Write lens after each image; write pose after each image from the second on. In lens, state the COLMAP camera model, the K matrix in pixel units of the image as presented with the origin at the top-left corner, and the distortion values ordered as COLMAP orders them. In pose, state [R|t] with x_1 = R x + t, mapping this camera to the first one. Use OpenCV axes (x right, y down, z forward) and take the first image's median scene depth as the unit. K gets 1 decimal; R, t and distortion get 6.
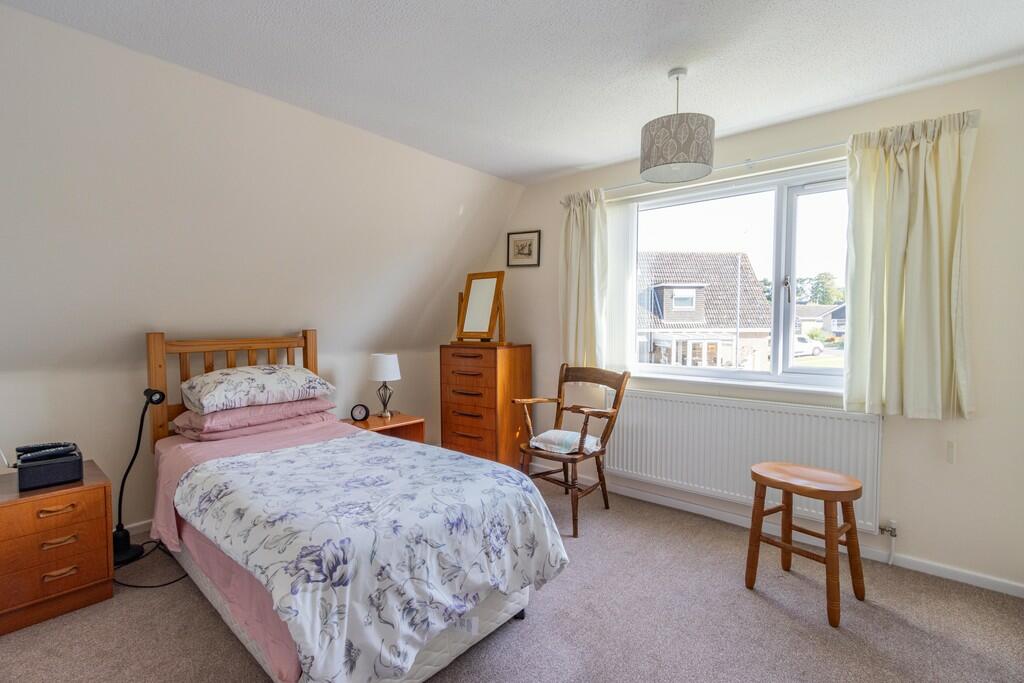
lens RADIAL K [[483.9, 0, 503.2], [0, 483.9, 341.5], [0, 0, 1]] dist [0.001015, 0.000427]
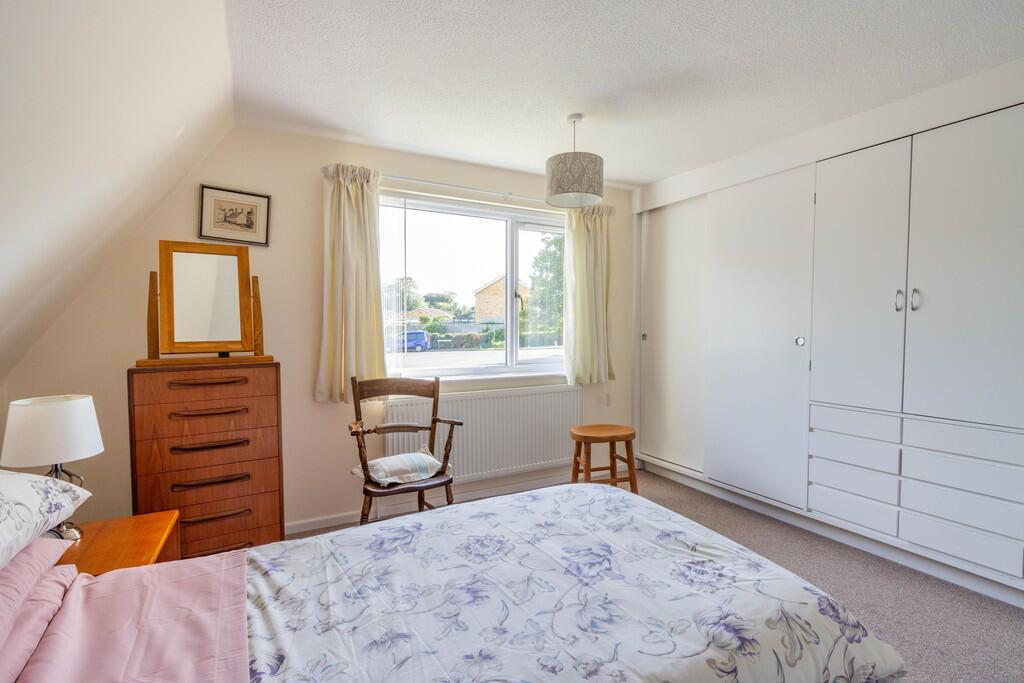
lens RADIAL K [[483.9, 0, 503.2], [0, 483.9, 341.5], [0, 0, 1]] dist [0.001015, 0.000427]
pose [[0.338691, -0.029912, 0.940422, -0.739143], [0.037742, 0.999122, 0.018186, -0.025371], [-0.940140, 0.029333, 0.339523, 0.679183]]
